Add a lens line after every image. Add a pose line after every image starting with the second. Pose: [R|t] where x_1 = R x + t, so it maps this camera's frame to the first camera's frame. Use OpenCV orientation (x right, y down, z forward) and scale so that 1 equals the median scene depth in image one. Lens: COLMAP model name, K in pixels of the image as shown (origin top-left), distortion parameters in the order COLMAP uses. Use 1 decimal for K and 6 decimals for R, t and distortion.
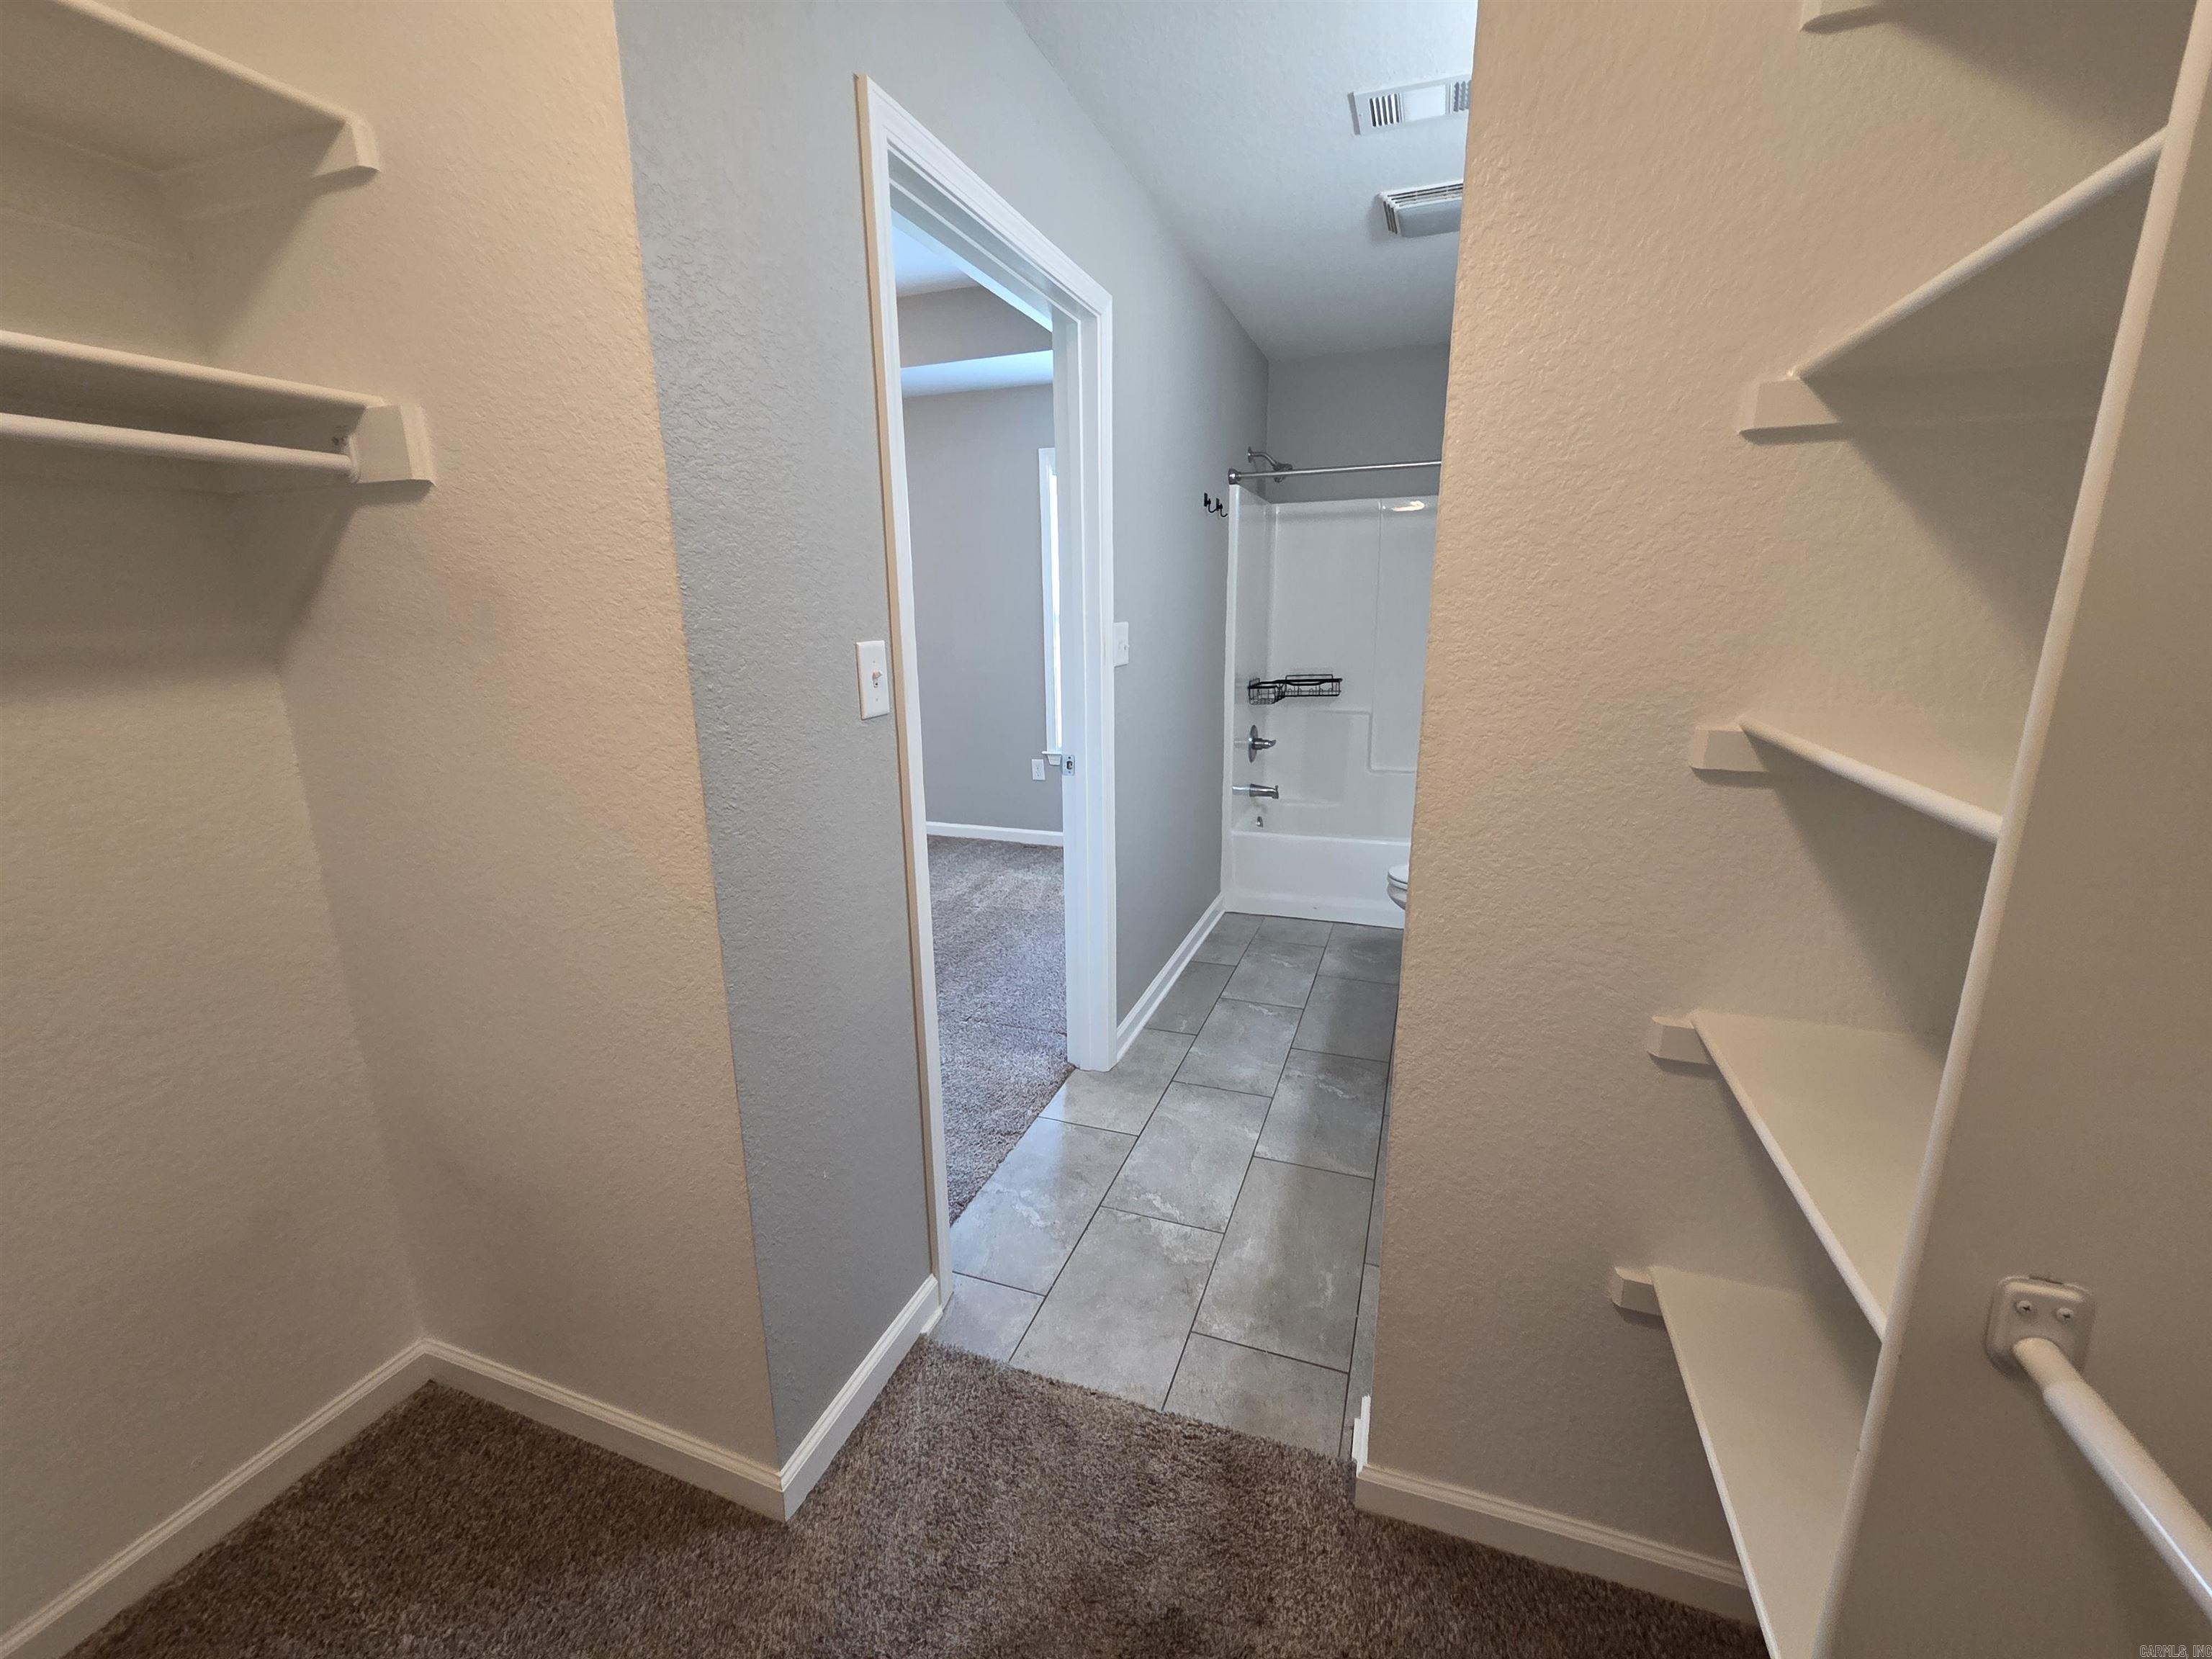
lens RADIAL K [[876.2, 0, 1103.7], [0, 876.2, 872.8], [0, 0, 1]] dist [0.001170, 0.000052]
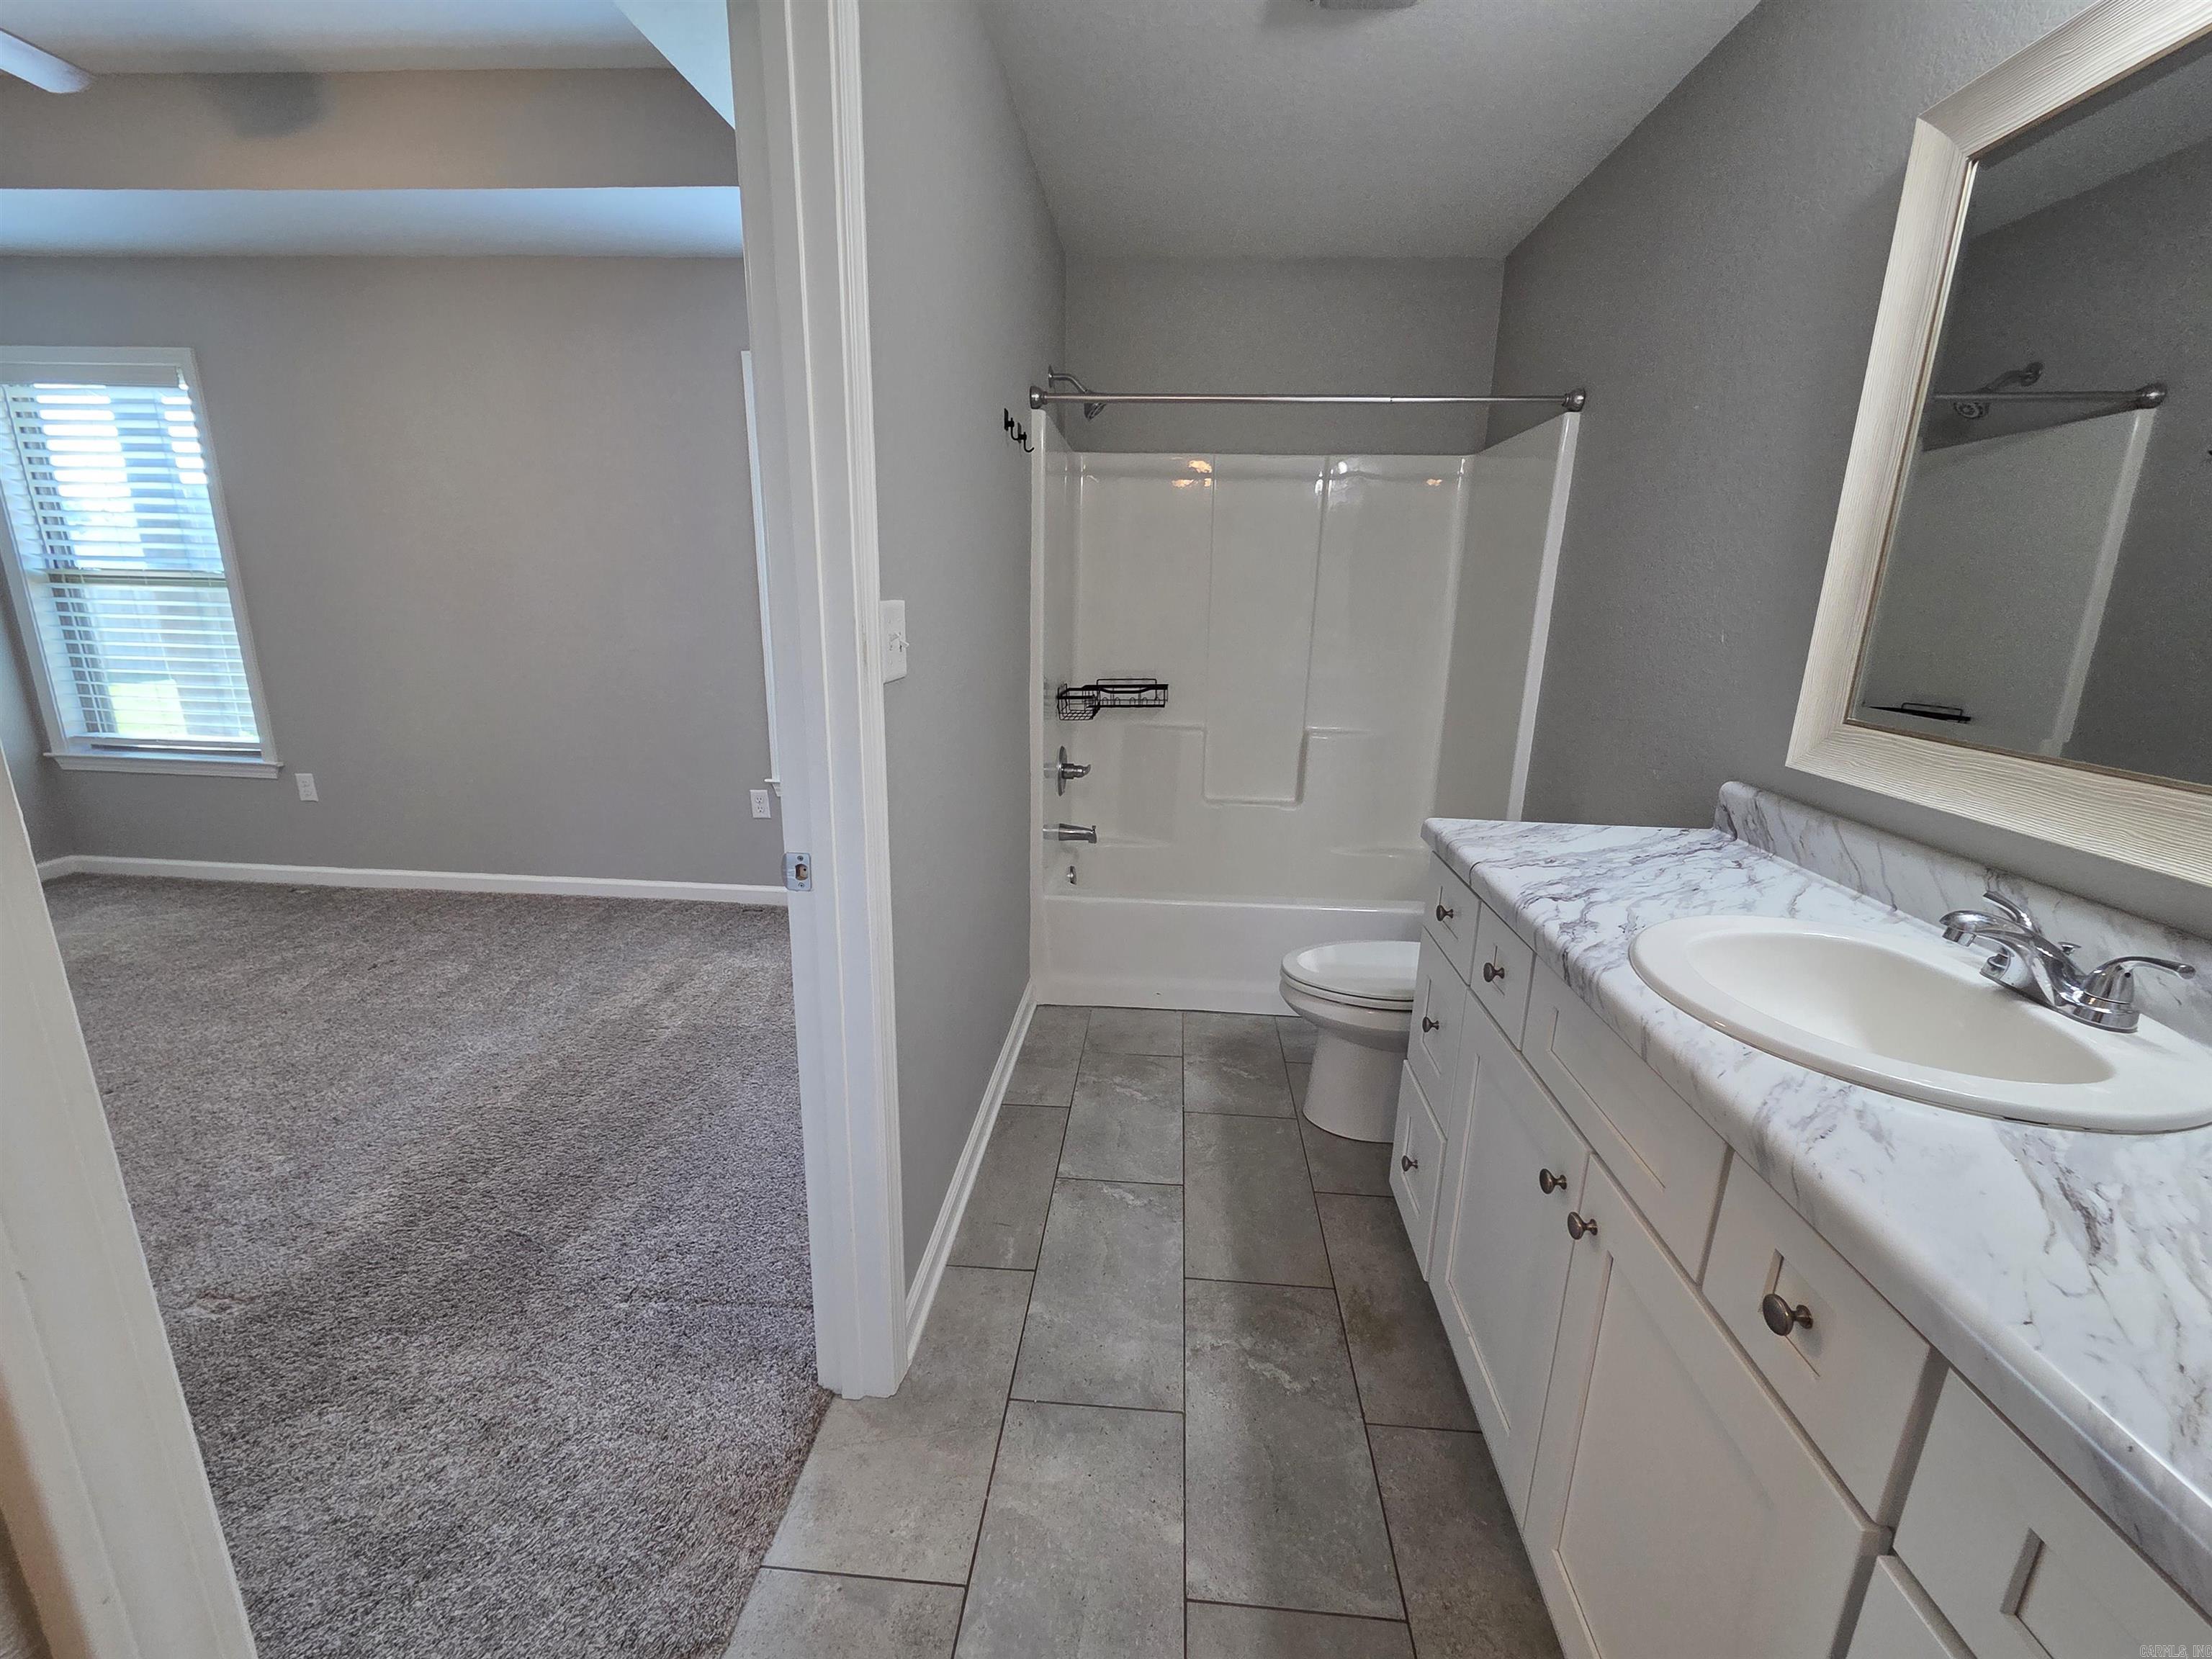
lens RADIAL K [[1096.5, 0, 1141.2], [0, 1096.5, 895.8], [0, 0, 1]] dist [0.000637, 0.000298]
pose [[0.967238, -0.036601, 0.251218, -0.003028], [0.042102, 0.998976, -0.016554, -0.034742], [-0.250355, 0.026588, 0.967789, 0.126299]]
